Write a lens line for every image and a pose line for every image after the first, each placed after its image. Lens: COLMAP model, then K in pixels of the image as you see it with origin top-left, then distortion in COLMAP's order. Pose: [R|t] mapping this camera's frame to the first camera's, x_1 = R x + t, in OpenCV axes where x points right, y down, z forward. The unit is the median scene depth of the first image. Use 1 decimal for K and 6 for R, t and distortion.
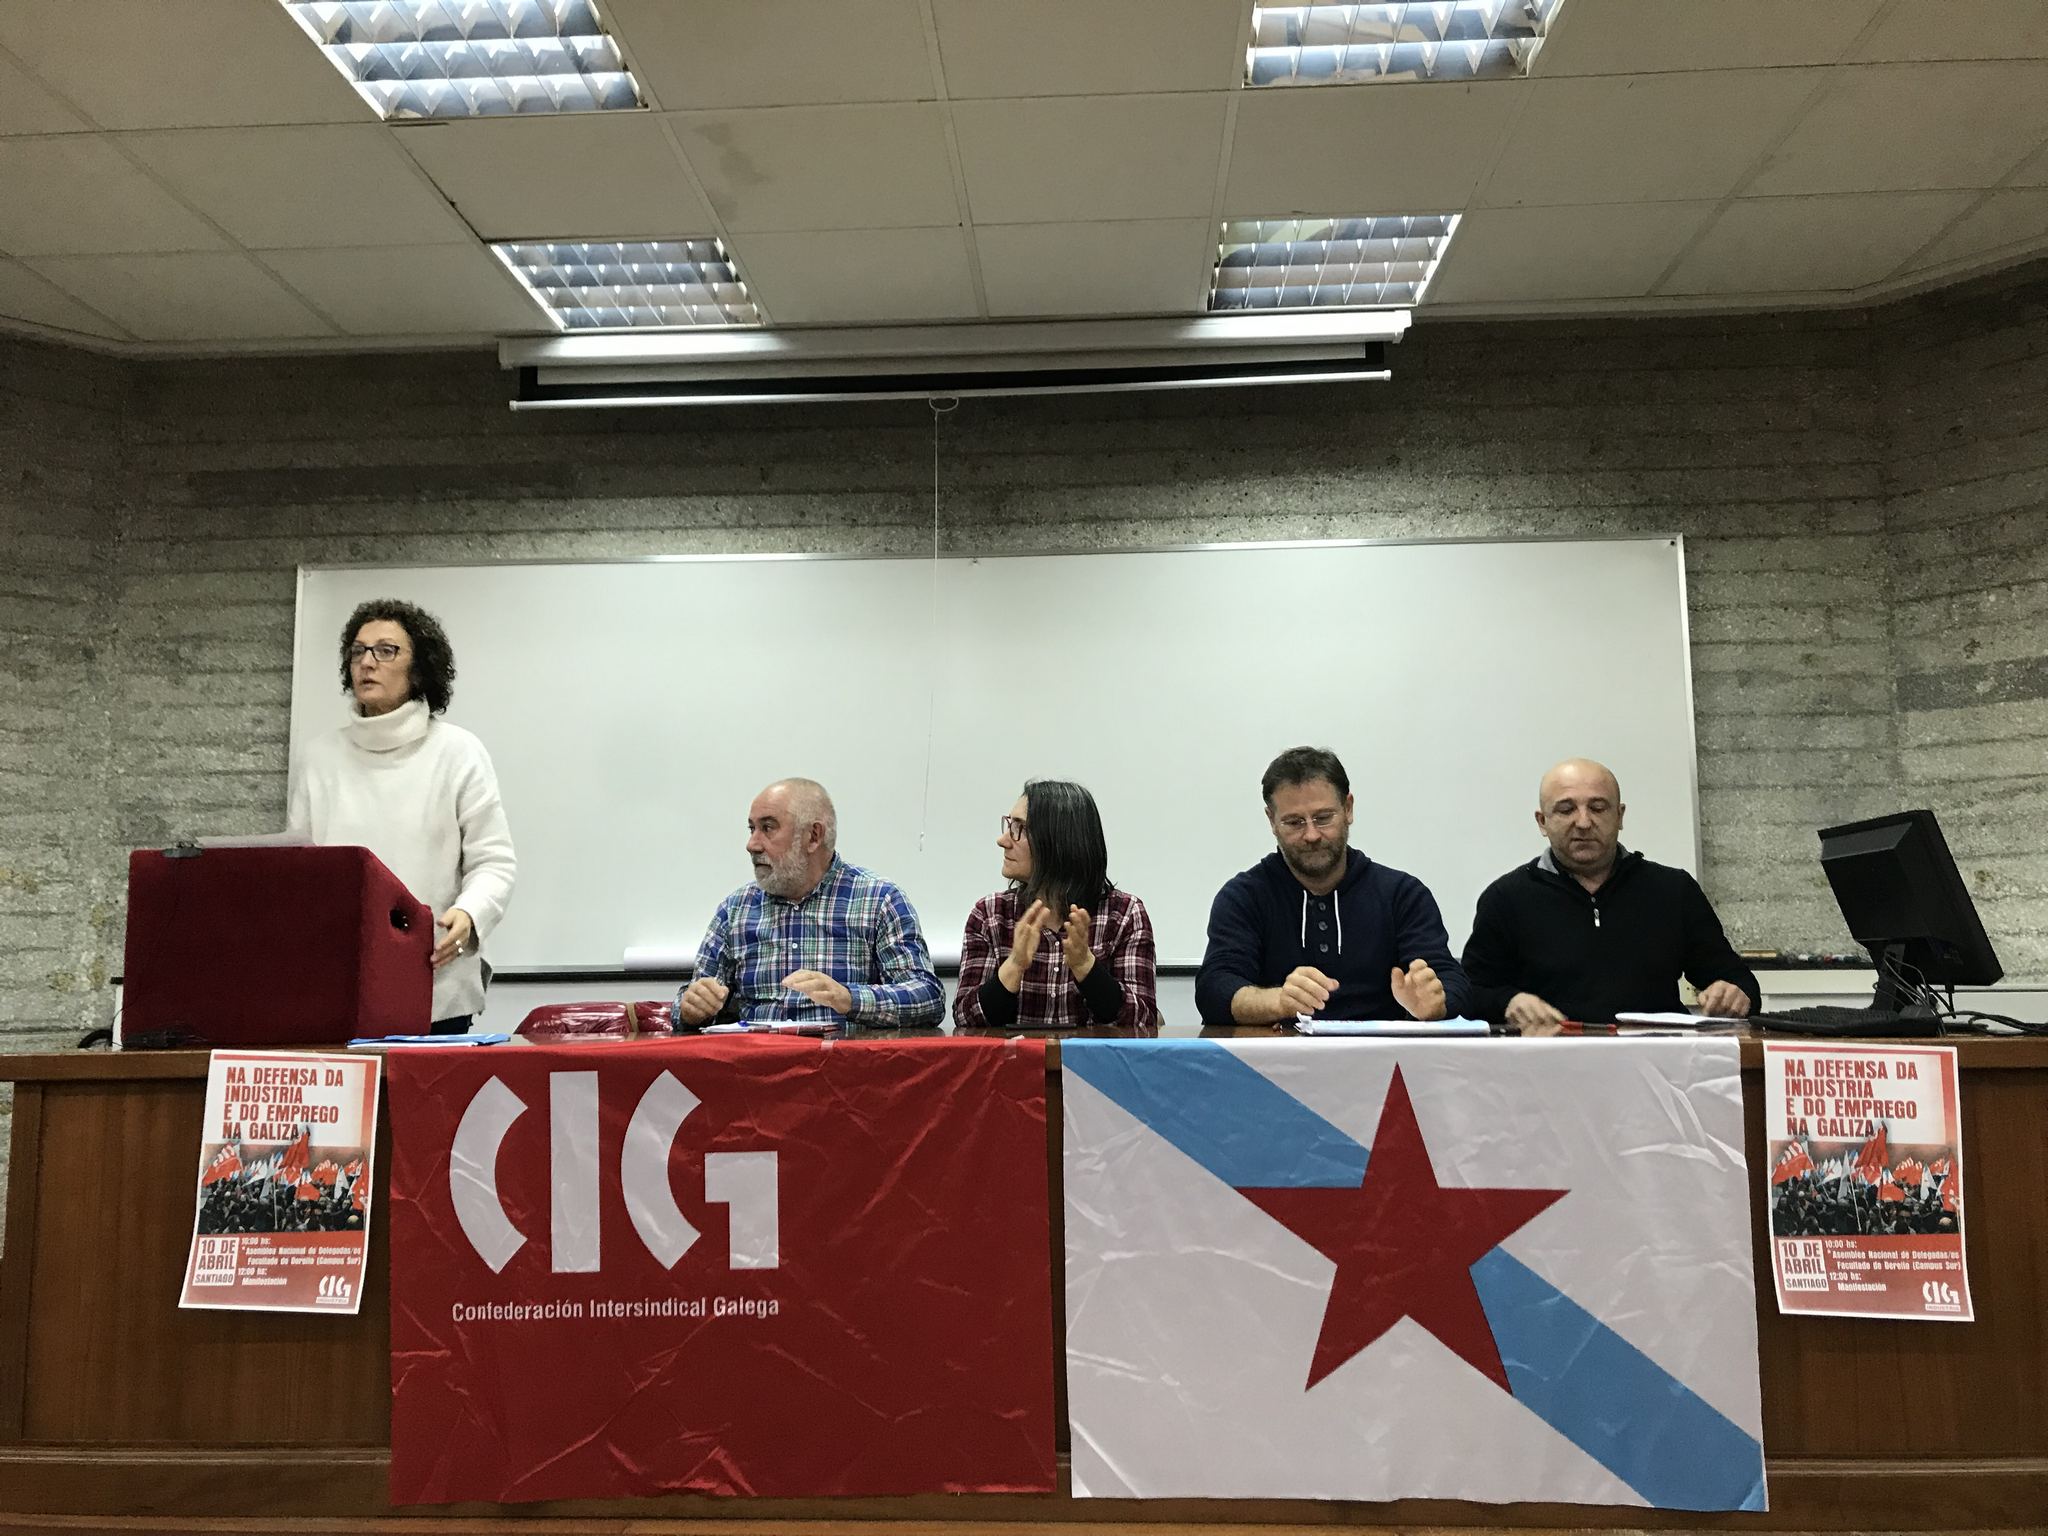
lens RADIAL K [[1681.5, 0, 1010.9], [0, 1681.5, 752.7], [0, 0, 1]] dist [0.006234, 0.012558]
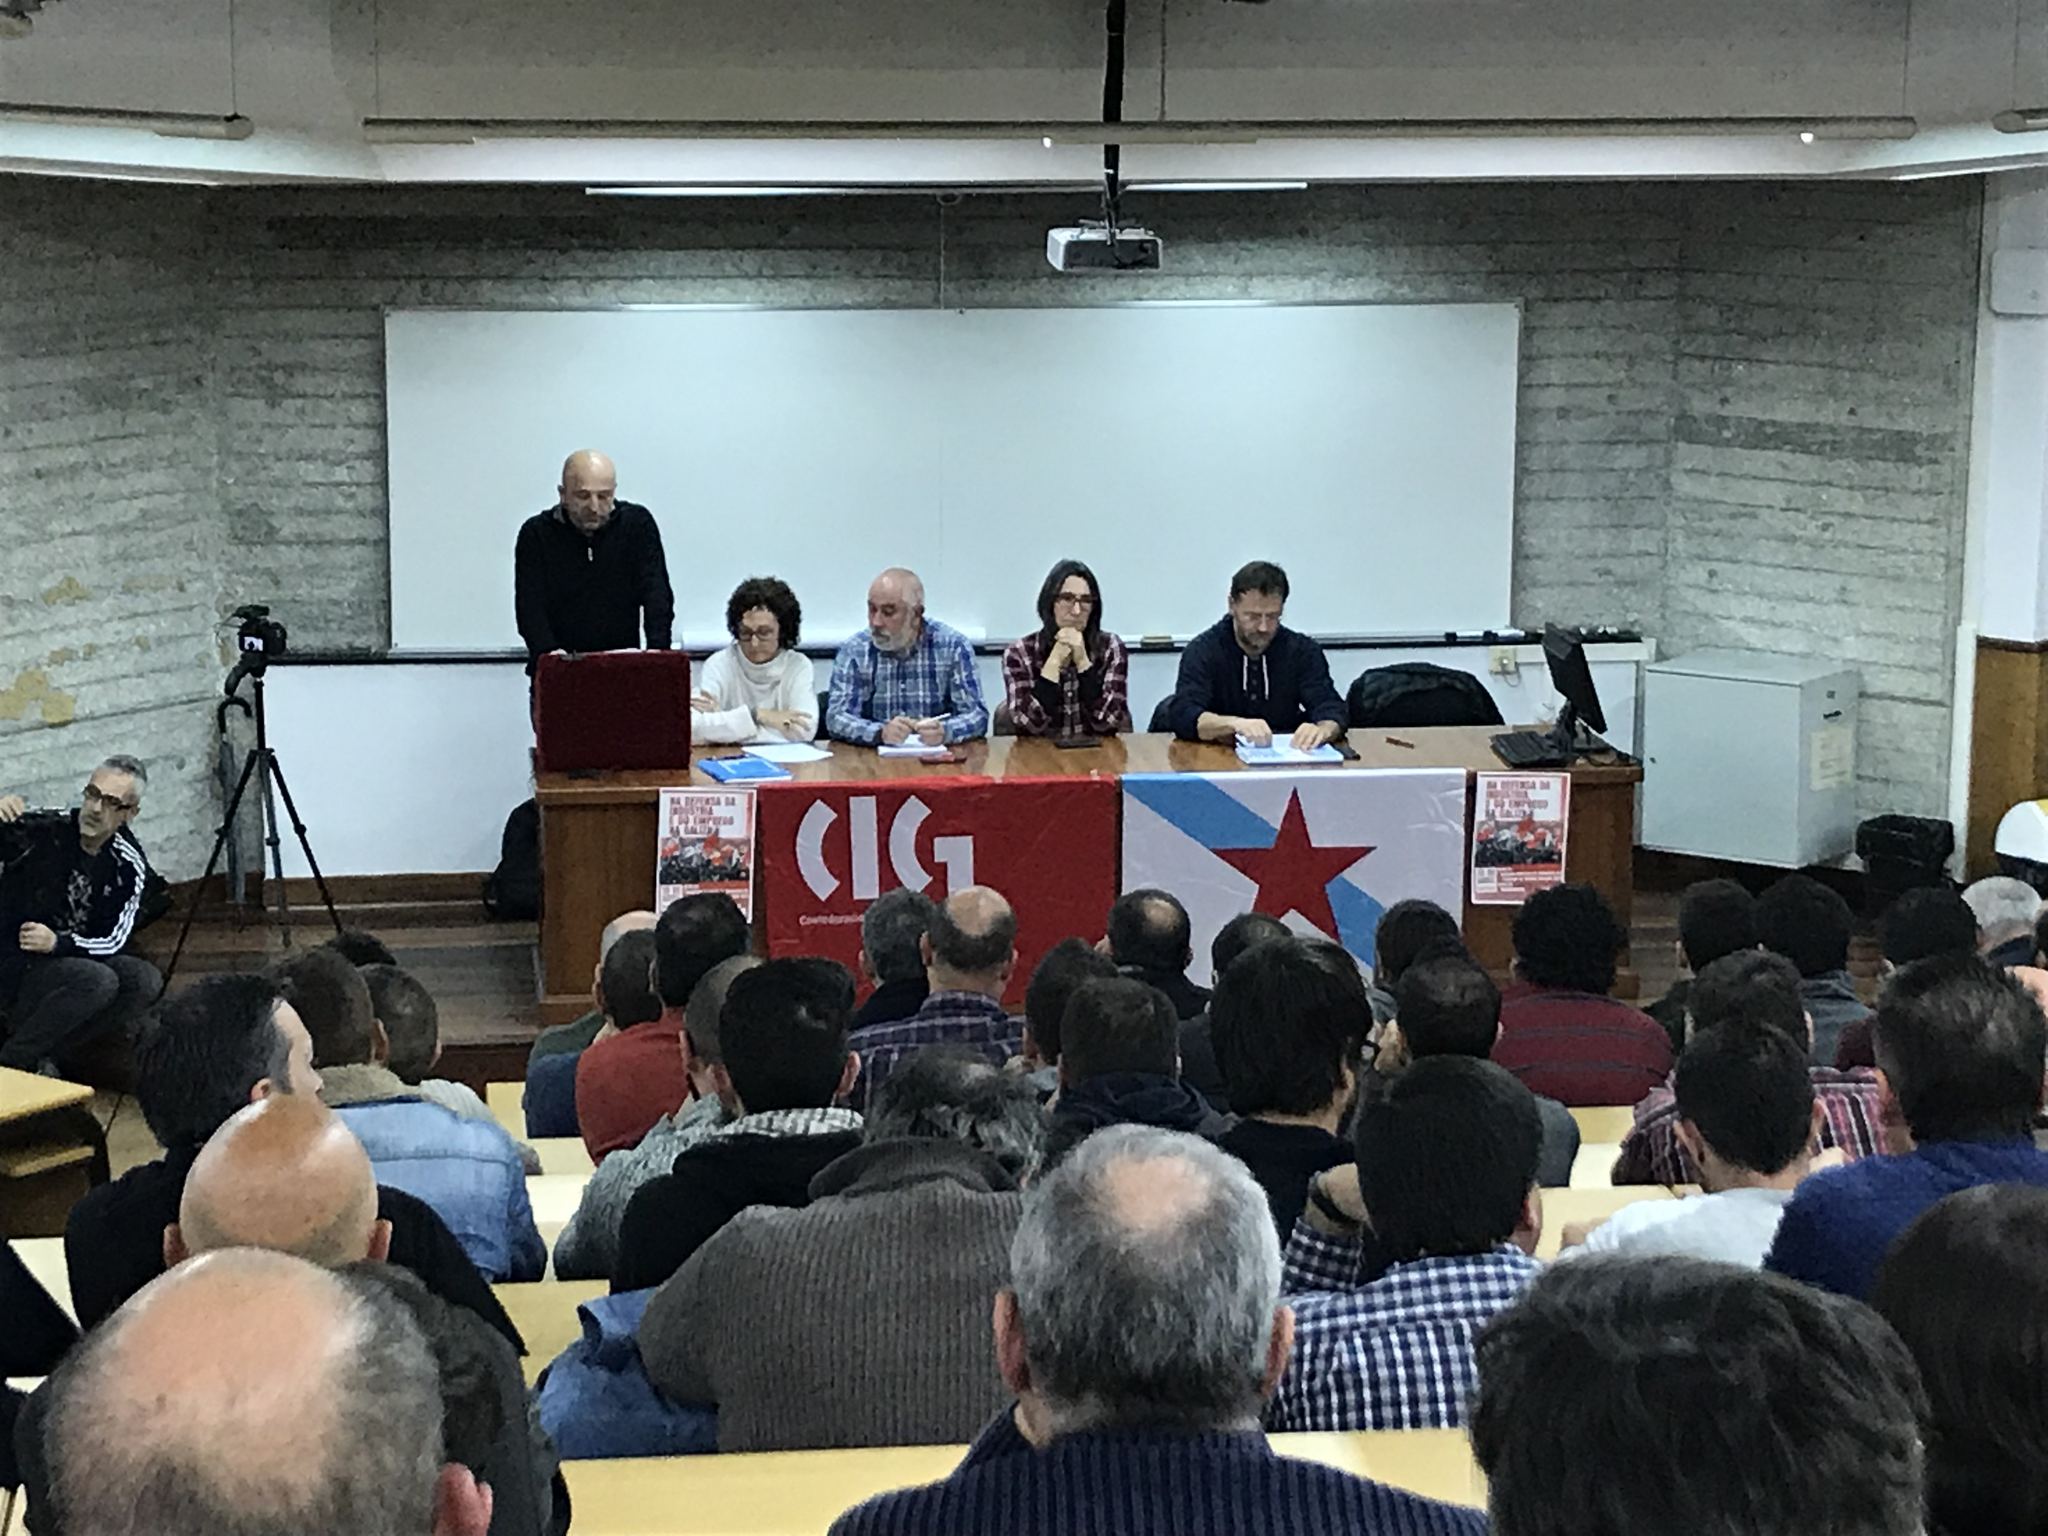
lens RADIAL K [[4683.4, 0, 1024.0], [0, 4683.4, 768.0], [0, 0, 1]] dist [0.102433, 0.136442]
pose [[0.981601, -0.021723, 0.189702, -0.639078], [-0.038266, 0.950971, 0.306904, -0.859760], [-0.187068, -0.308516, 0.932643, -2.304562]]
